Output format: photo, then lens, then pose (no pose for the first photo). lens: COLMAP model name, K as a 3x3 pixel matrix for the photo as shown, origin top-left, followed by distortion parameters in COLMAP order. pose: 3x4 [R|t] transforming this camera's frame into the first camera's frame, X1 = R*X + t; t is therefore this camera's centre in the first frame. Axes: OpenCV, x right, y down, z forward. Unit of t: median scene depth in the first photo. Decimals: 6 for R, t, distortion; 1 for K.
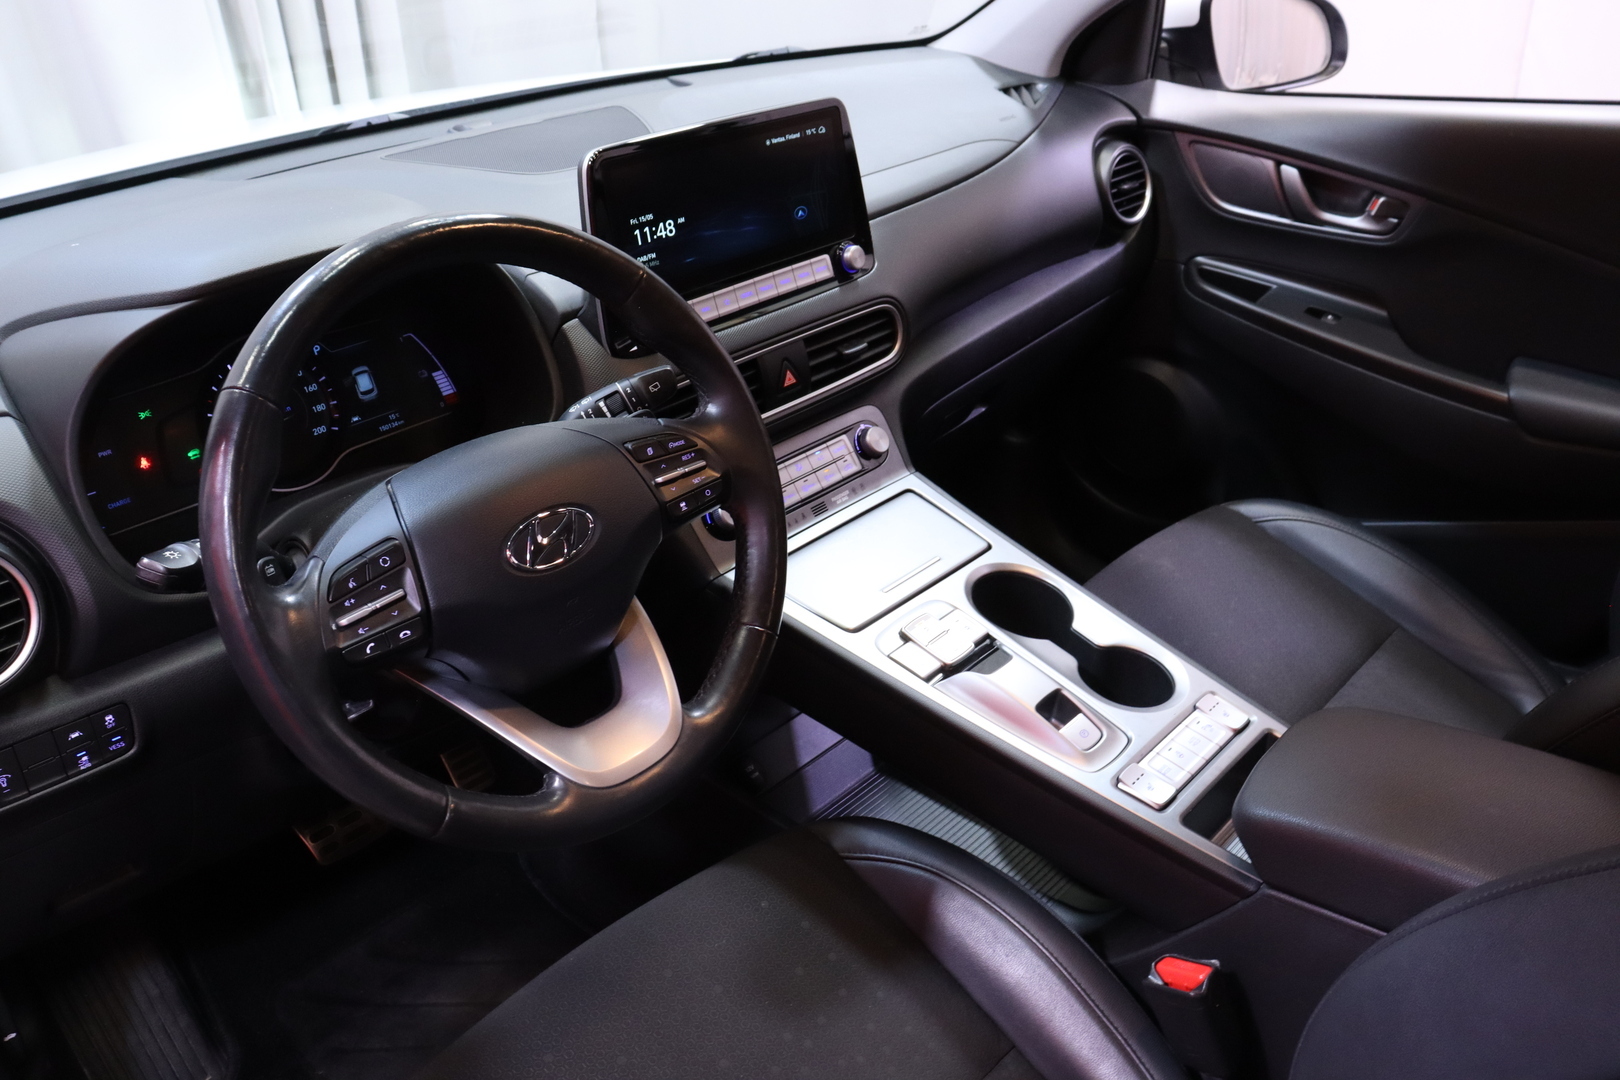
lens RADIAL K [[1309.5, 0, 810.0], [0, 1309.5, 540.0], [0, 0, 1]] dist [-0.173534, 0.140608]
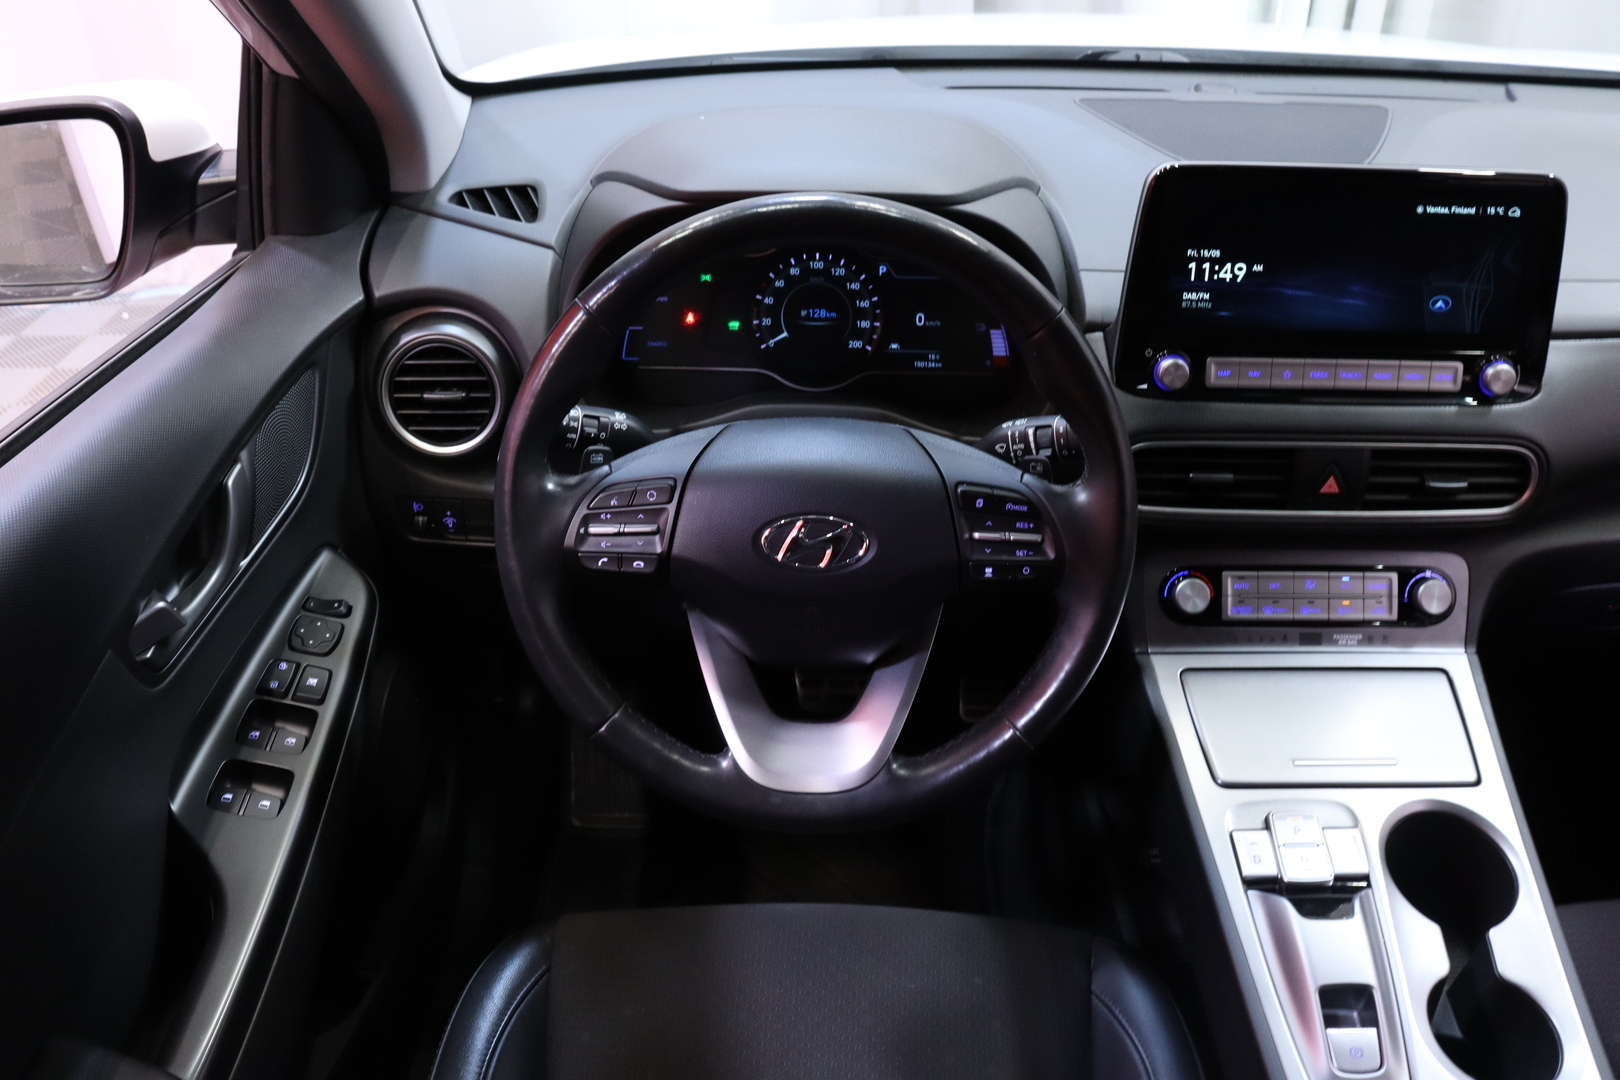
lens RADIAL K [[1309.5, 0, 810.0], [0, 1309.5, 540.0], [0, 0, 1]] dist [-0.173534, 0.140608]
pose [[0.669263, 0.433975, -0.603119, 0.281981], [-0.372280, 0.898325, 0.233282, -0.165695], [0.643035, 0.068402, 0.762776, 0.166971]]
